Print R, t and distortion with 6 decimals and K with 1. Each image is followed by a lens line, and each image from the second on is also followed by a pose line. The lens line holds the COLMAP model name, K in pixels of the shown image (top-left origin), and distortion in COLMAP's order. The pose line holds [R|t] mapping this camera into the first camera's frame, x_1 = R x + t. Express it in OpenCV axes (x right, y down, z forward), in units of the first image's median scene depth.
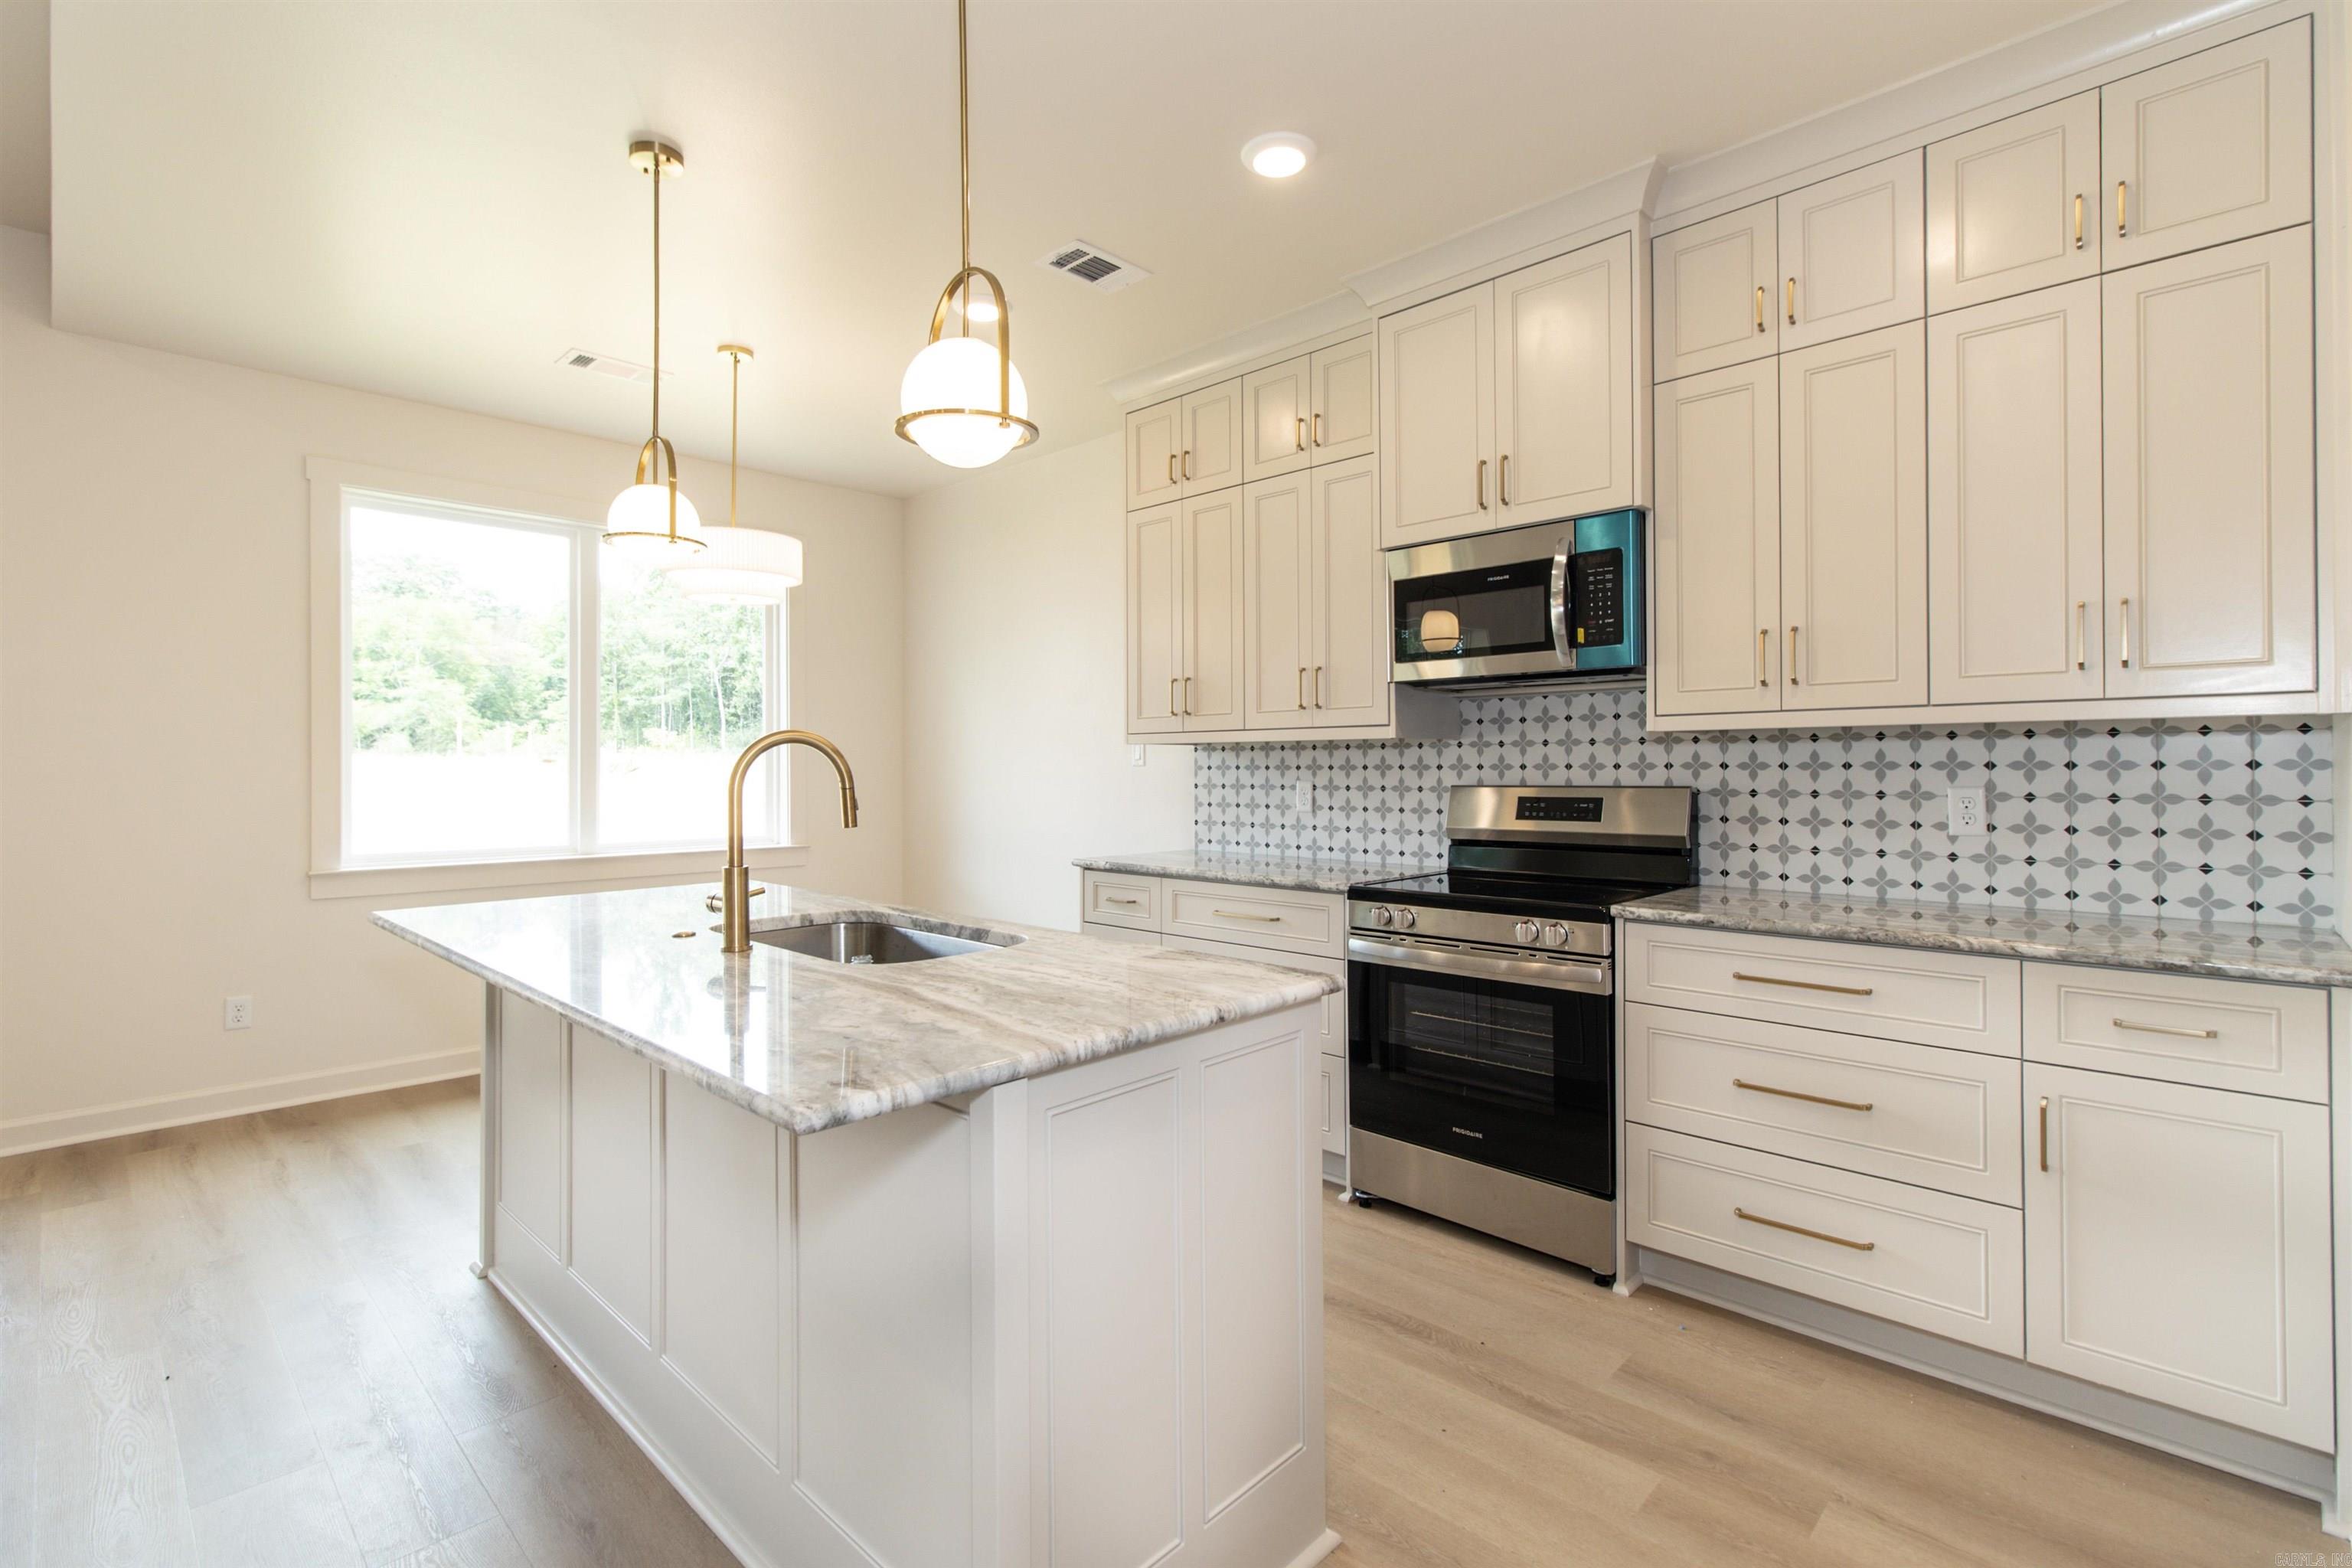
lens RADIAL K [[1085.8, 0, 1146.6], [0, 1085.8, 754.6], [0, 0, 1]] dist [0.005939, -0.000398]
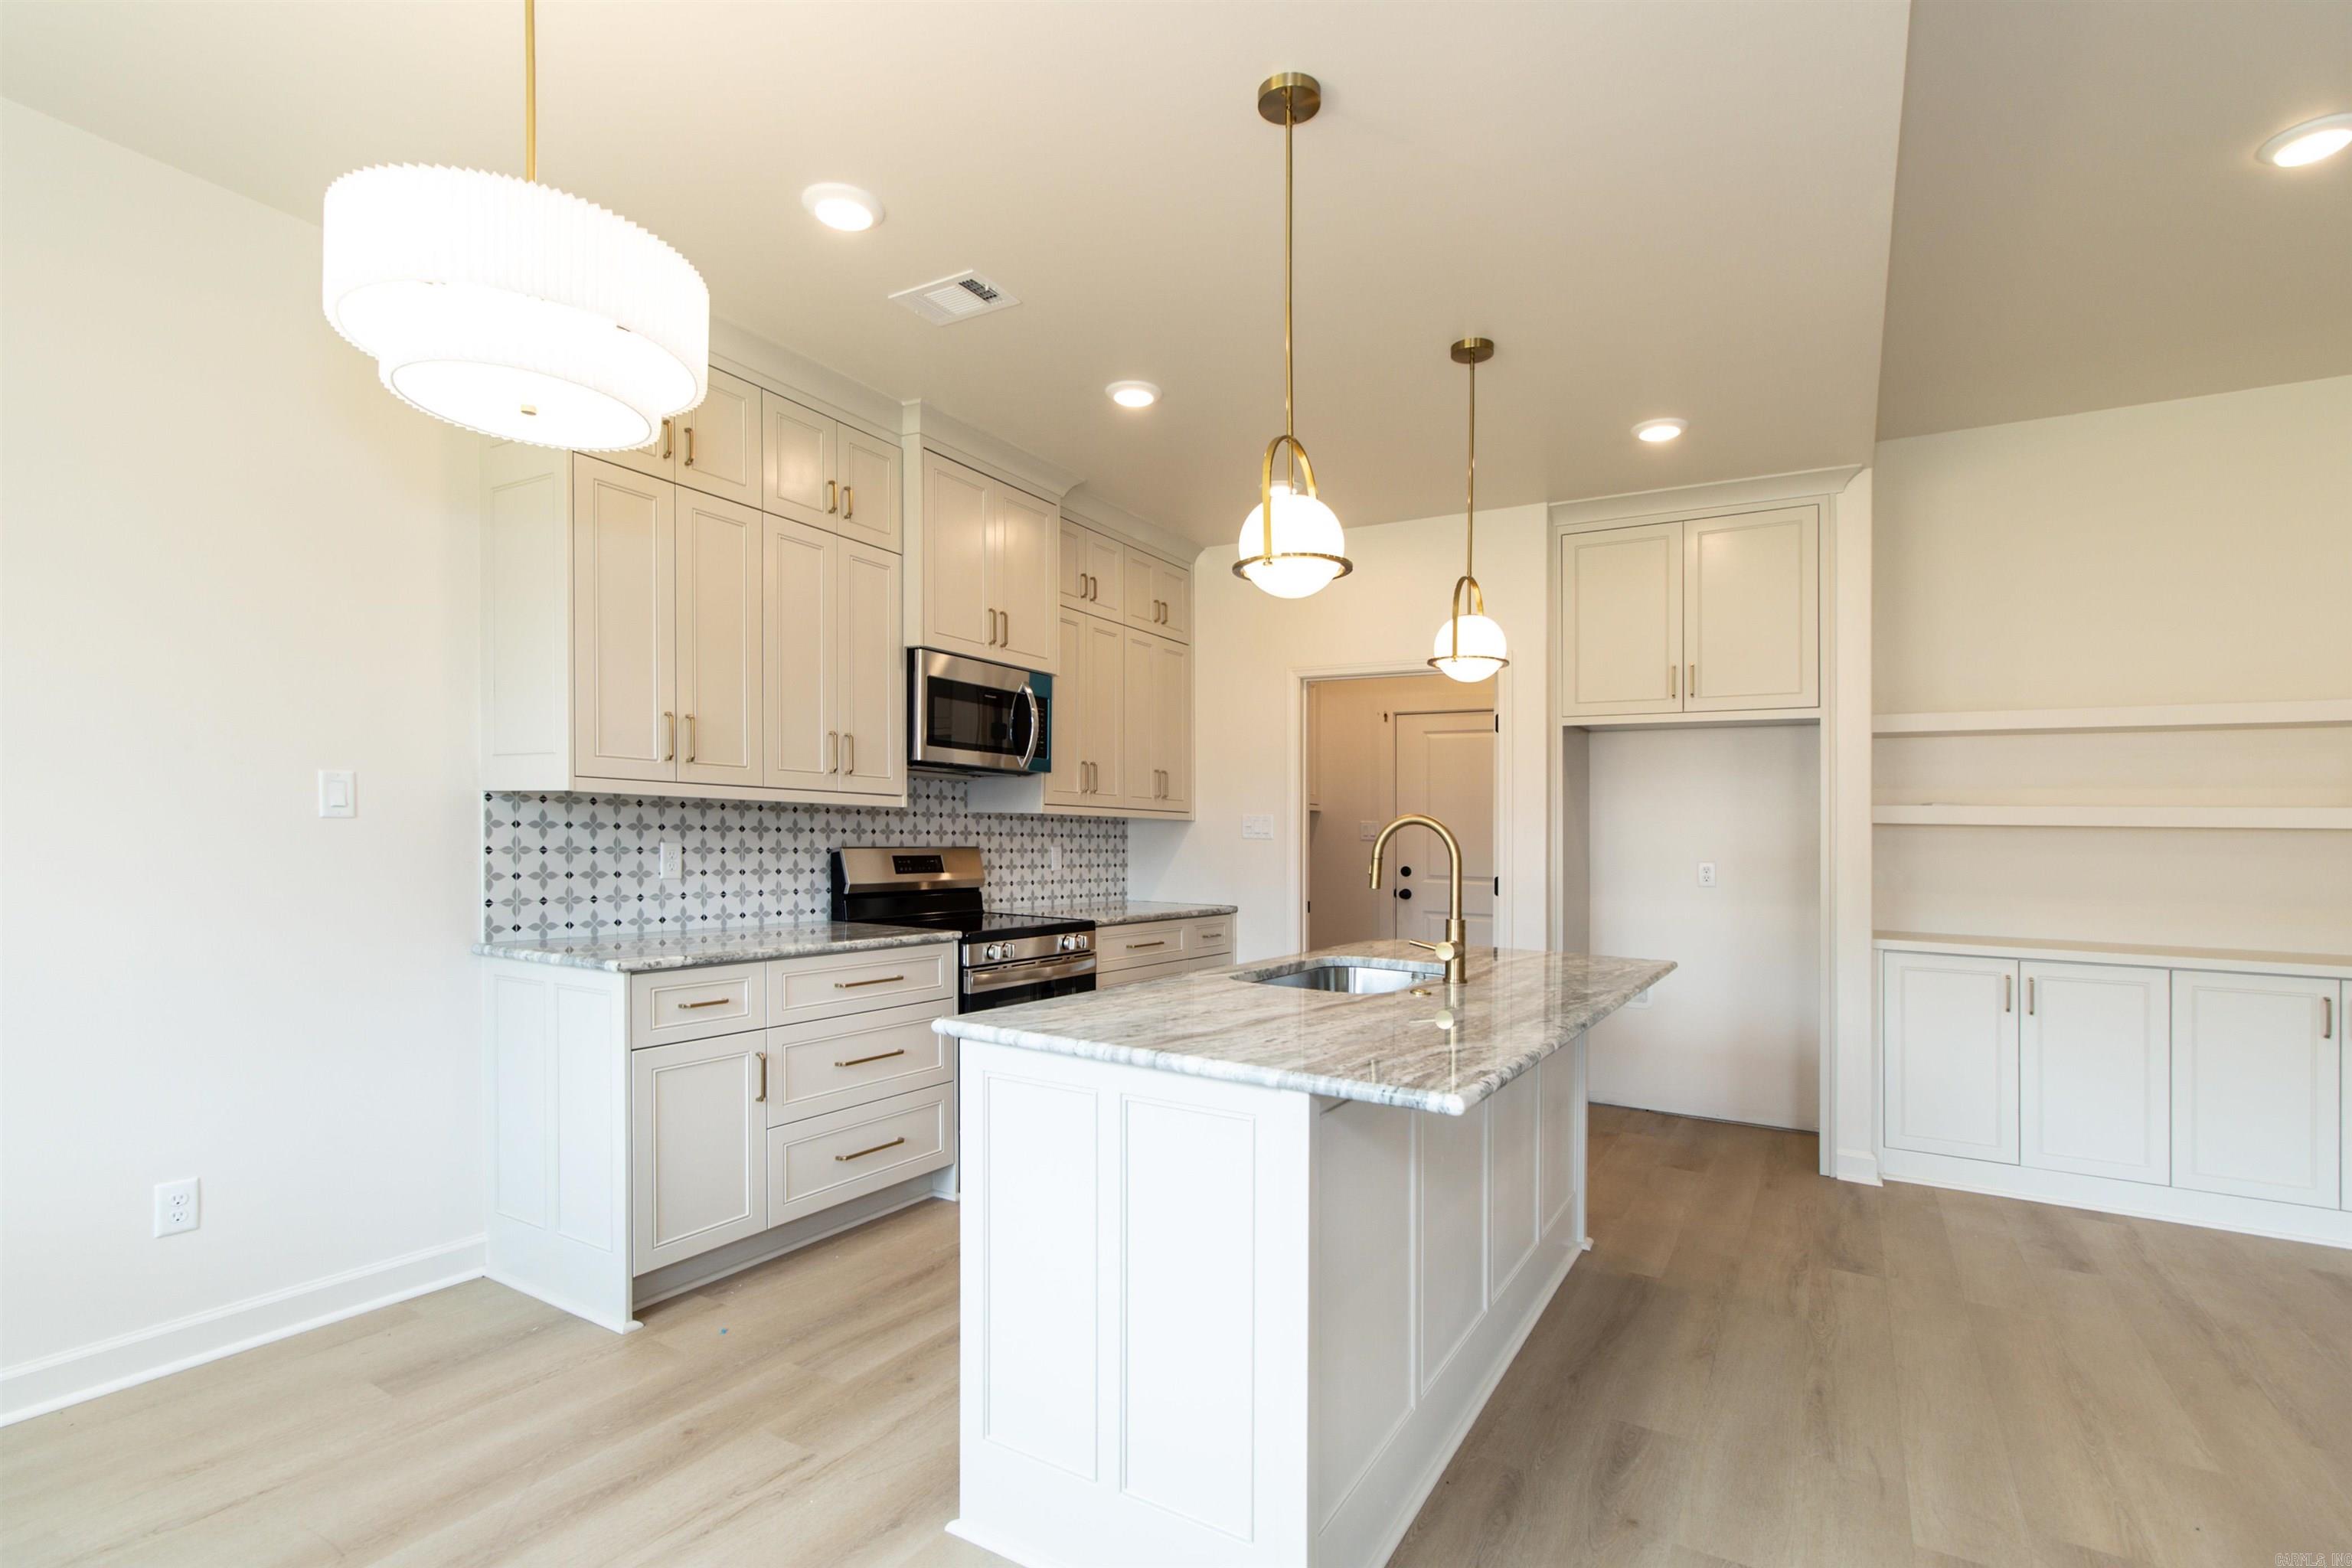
lens RADIAL K [[1085.8, 0, 1196.9], [0, 1085.8, 793.6], [0, 0, 1]] dist [0.005939, -0.000398]
pose [[-0.236249, 0.037772, 0.970958, -1.030618], [-0.031626, 0.998416, -0.046536, 0.015768], [-0.971178, -0.041701, -0.234681, 1.033566]]
